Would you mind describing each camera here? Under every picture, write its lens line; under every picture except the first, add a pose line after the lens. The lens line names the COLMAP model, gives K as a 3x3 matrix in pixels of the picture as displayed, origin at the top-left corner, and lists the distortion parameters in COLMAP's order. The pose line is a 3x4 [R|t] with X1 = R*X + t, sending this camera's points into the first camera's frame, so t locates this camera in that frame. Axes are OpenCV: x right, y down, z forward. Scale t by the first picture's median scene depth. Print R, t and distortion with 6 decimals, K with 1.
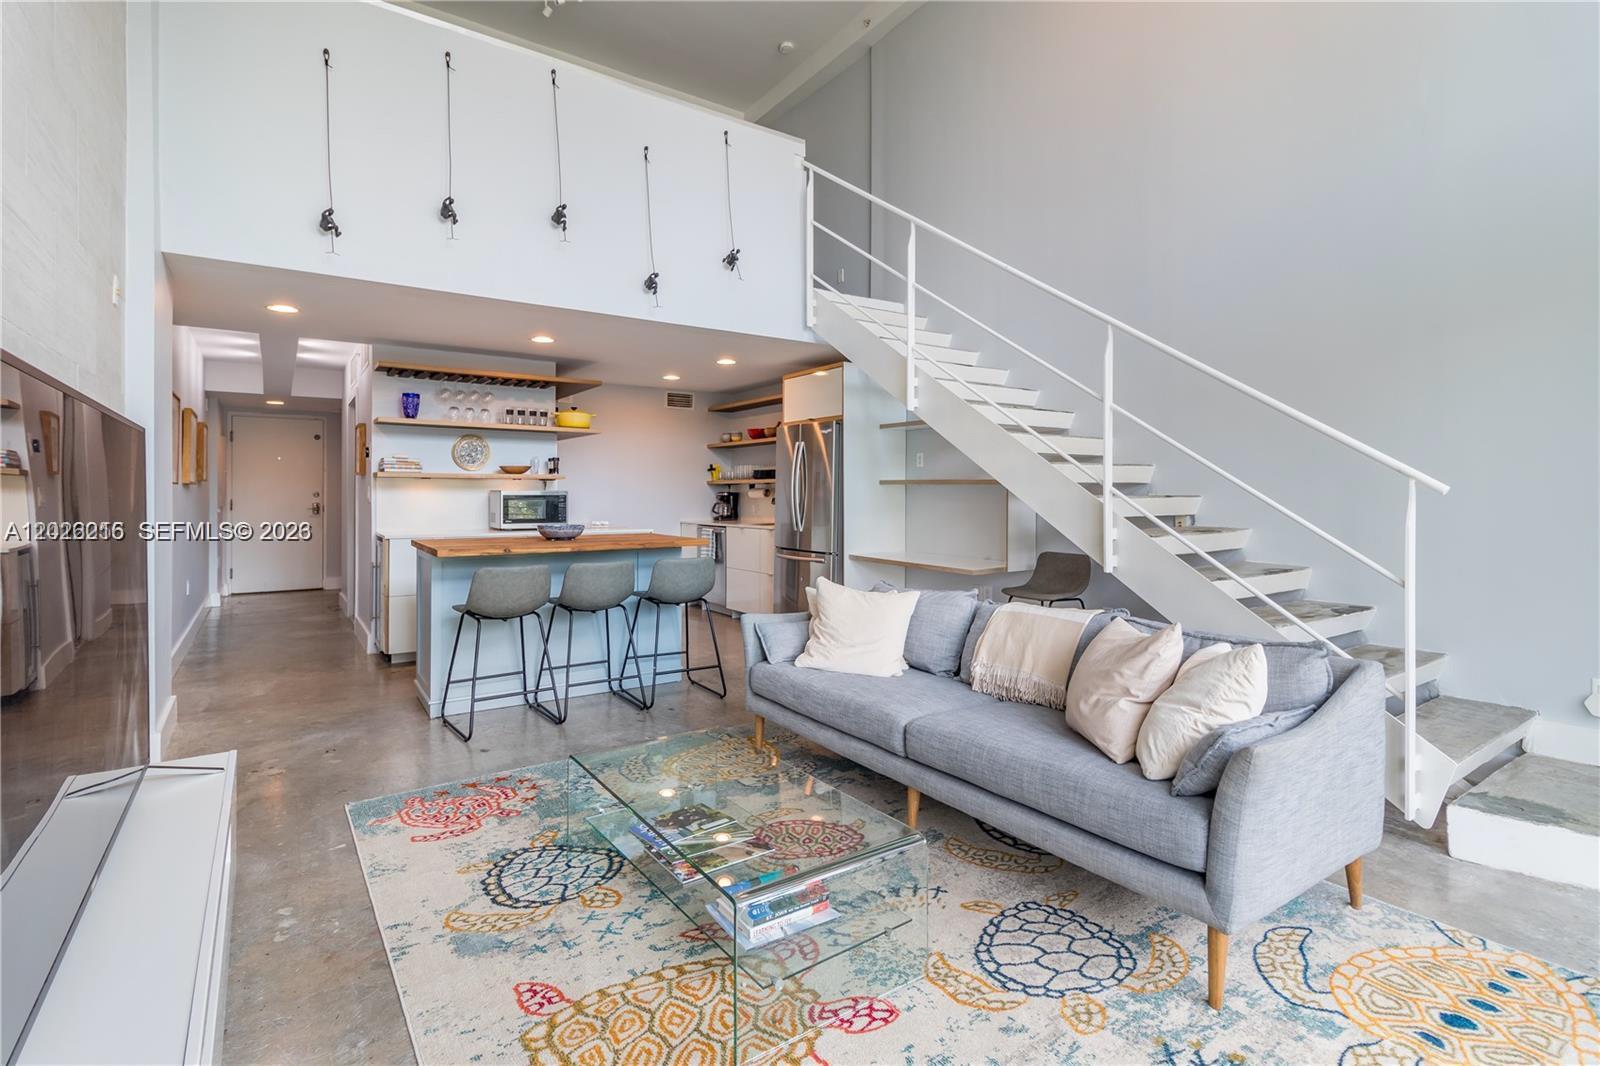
lens RADIAL K [[753.3, 0, 795.4], [0, 753.3, 516.4], [0, 0, 1]] dist [-0.003356, -0.000385]
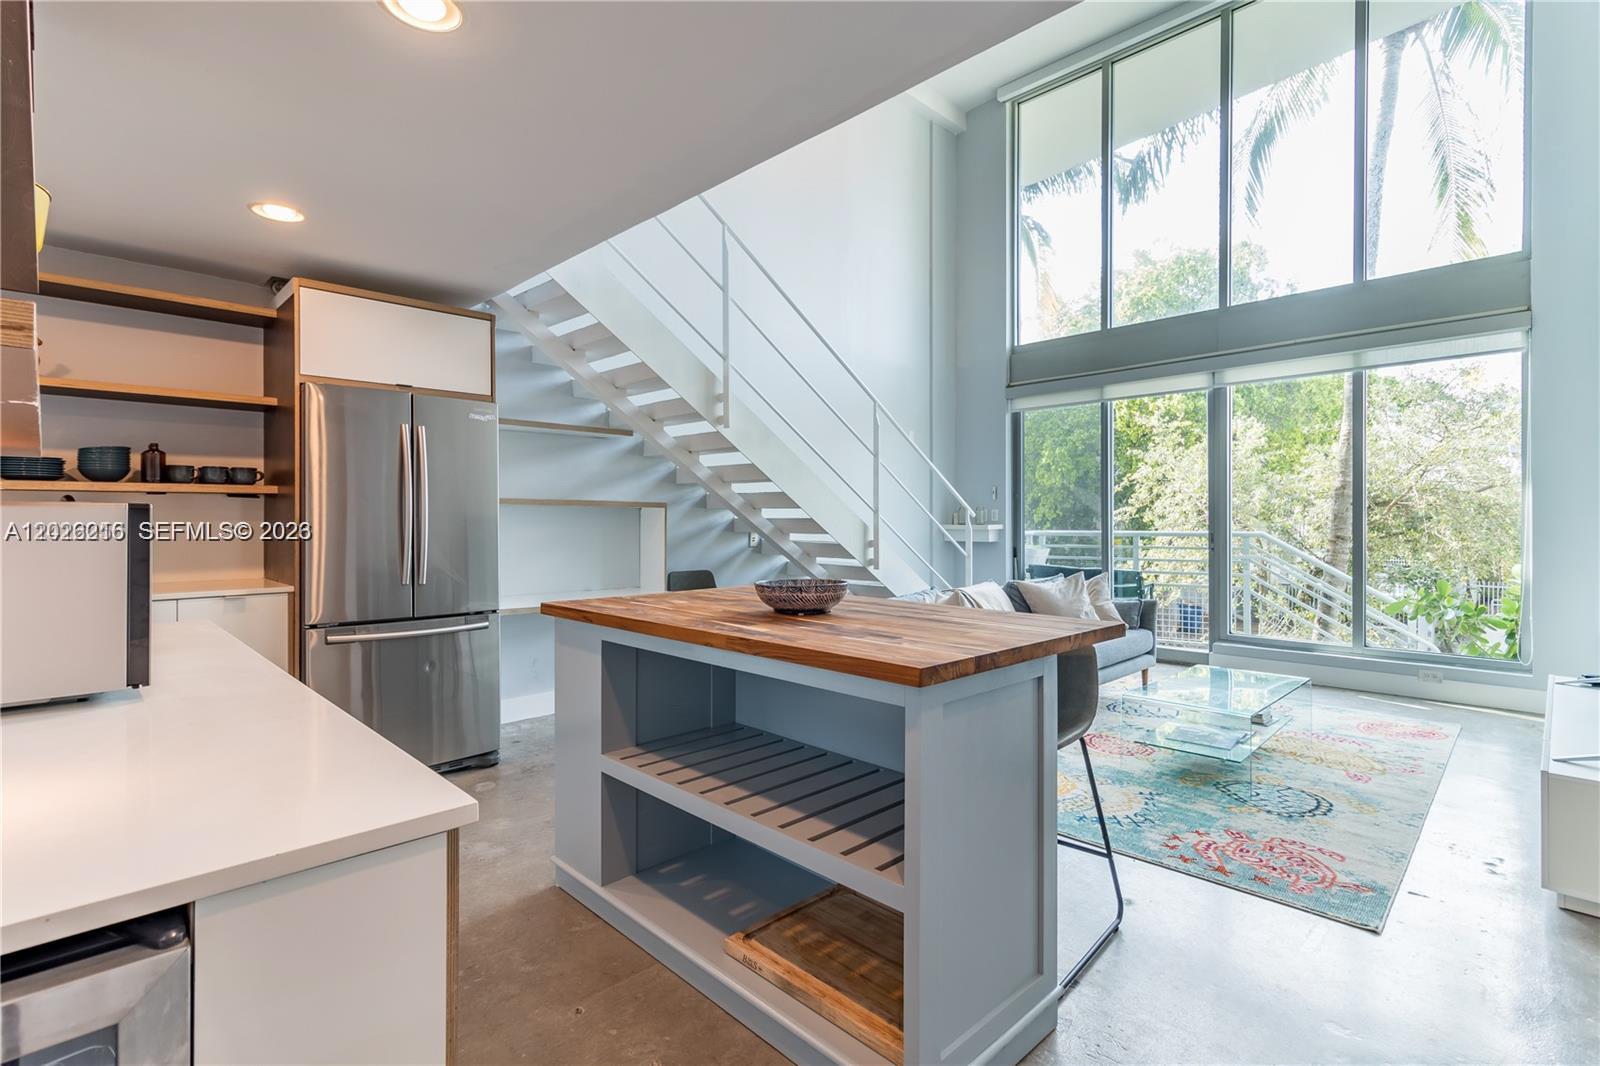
lens RADIAL K [[753.3, 0, 795.4], [0, 753.3, 516.4], [0, 0, 1]] dist [-0.003356, -0.000385]
pose [[-0.164407, 0.000045, 0.986393, -1.243285], [0.030329, 0.999527, 0.005009, -0.050738], [-0.985926, 0.030740, -0.164331, 1.688469]]
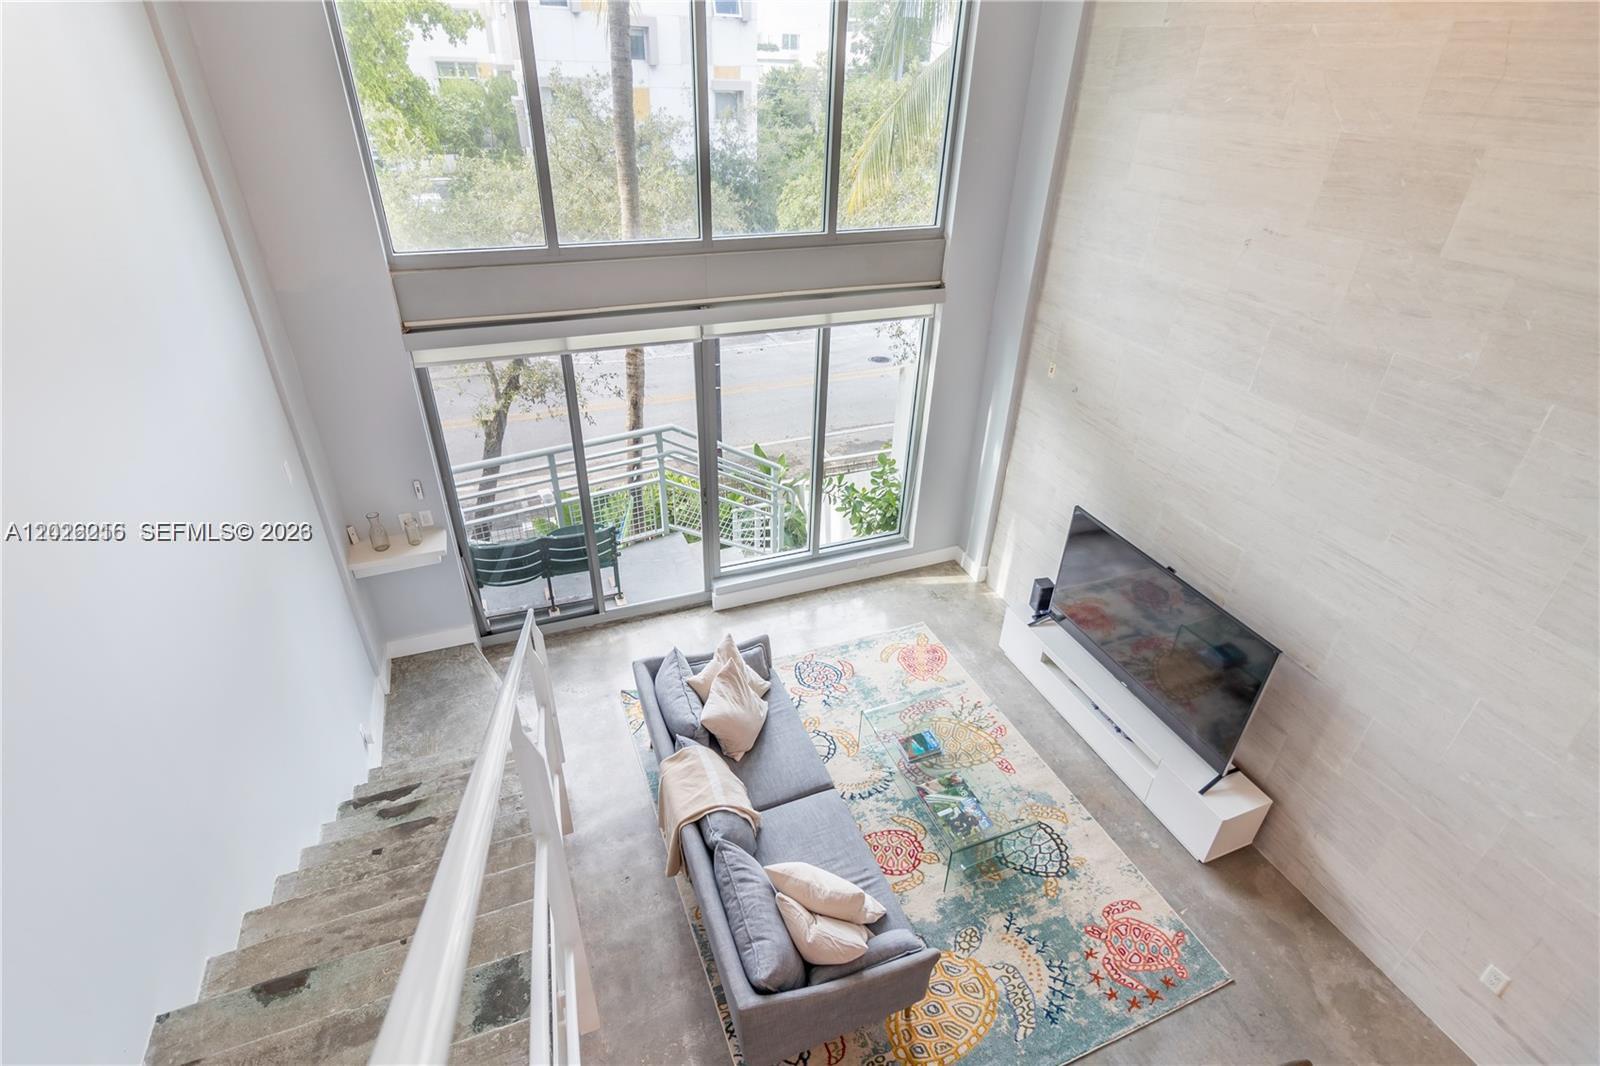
lens RADIAL K [[753.3, 0, 795.4], [0, 753.3, 516.4], [0, 0, 1]] dist [-0.003356, -0.000385]
pose [[-0.971640, -0.138501, 0.191658, -0.002542], [-0.015484, 0.846042, 0.532892, -0.973743], [-0.235957, 0.514811, -0.824193, 1.841786]]
